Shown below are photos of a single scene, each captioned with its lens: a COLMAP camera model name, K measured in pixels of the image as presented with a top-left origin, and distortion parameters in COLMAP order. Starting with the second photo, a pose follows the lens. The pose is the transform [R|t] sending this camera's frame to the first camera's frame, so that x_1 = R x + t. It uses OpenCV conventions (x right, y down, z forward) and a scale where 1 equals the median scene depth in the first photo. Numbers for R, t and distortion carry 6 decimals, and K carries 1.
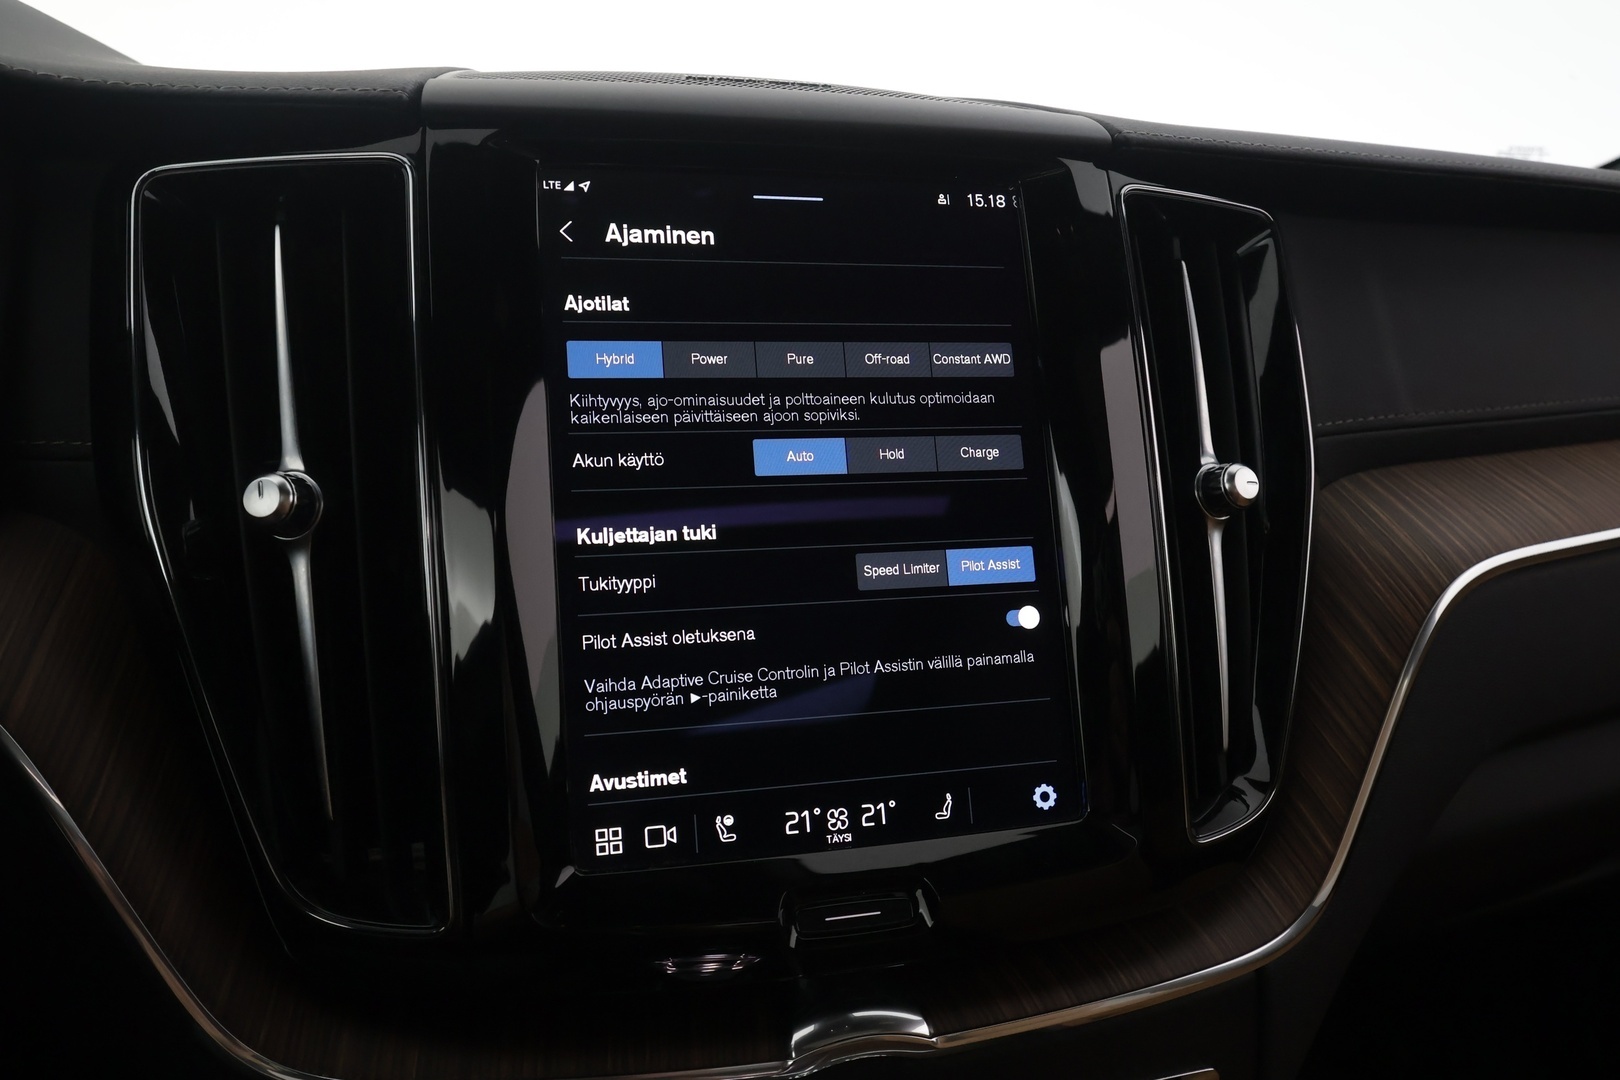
lens RADIAL K [[1272.4, 0, 810.3], [0, 1272.4, 537.7], [0, 0, 1]] dist [-0.002007, 0.006694]
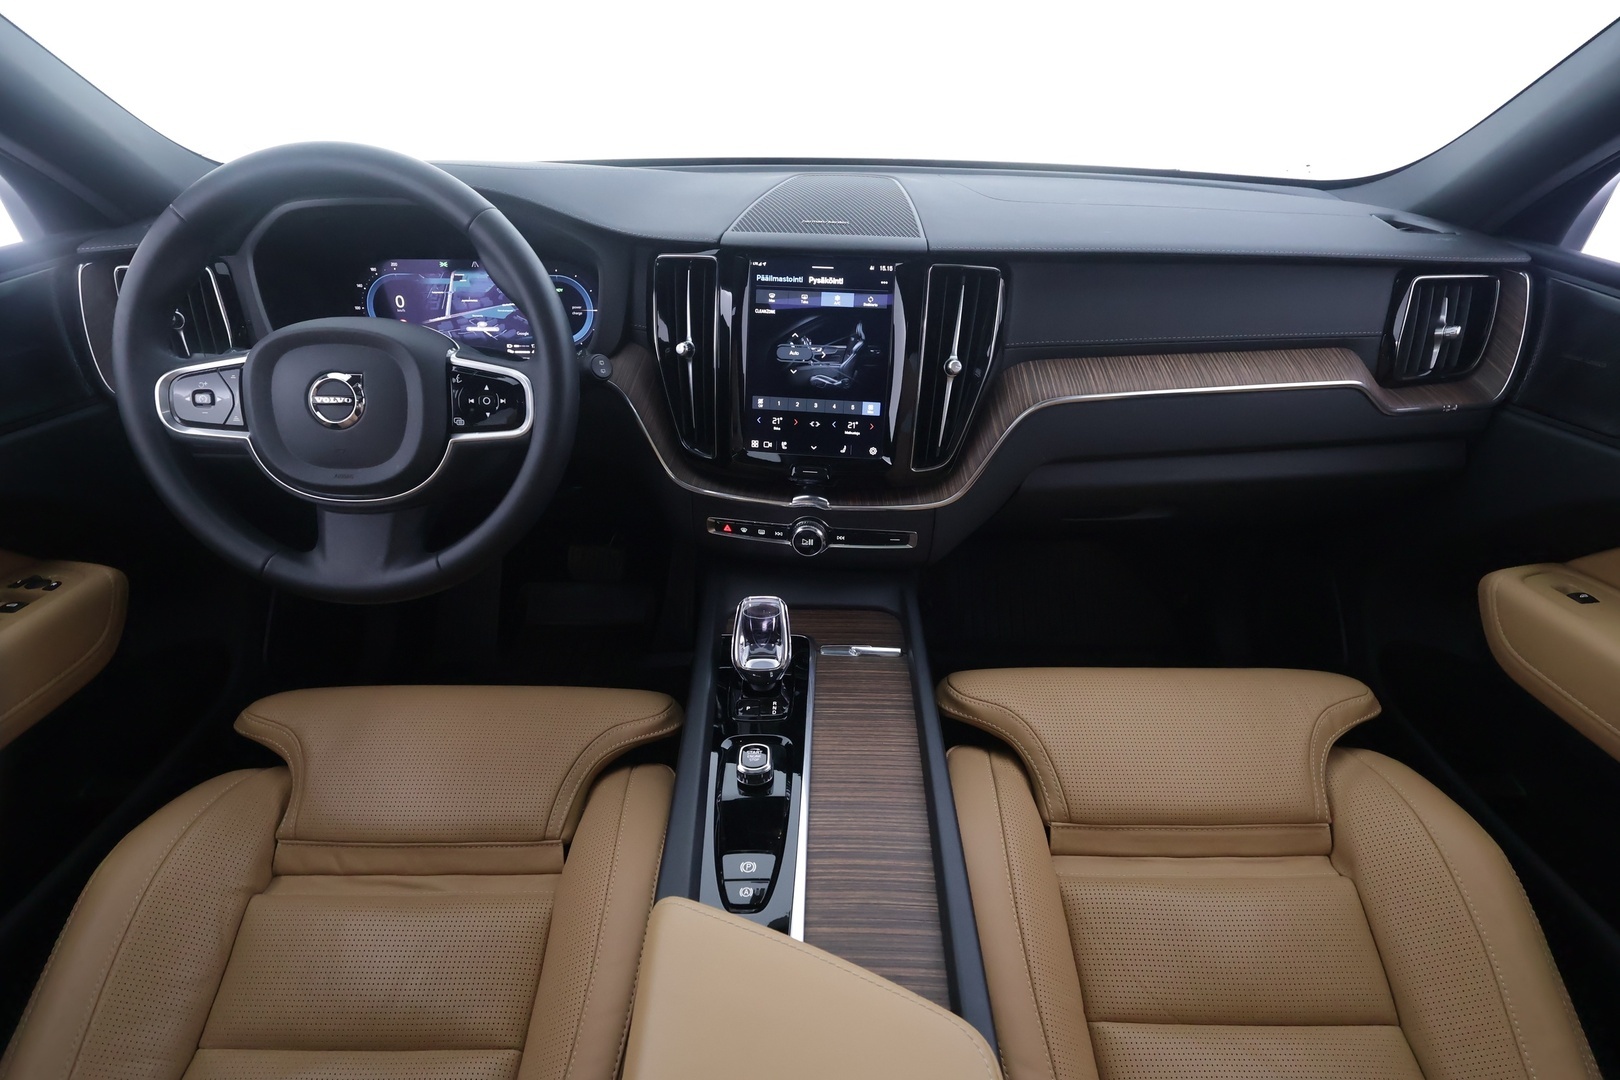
lens RADIAL K [[747.7, 0, 805.0], [0, 747.7, 543.6], [0, 0, 1]] dist [-0.000277, 0.001487]
pose [[0.918196, 0.201509, -0.341044, 0.806589], [-0.069796, 0.929773, 0.361456, -0.314705], [0.389930, -0.308084, 0.867778, -1.026263]]
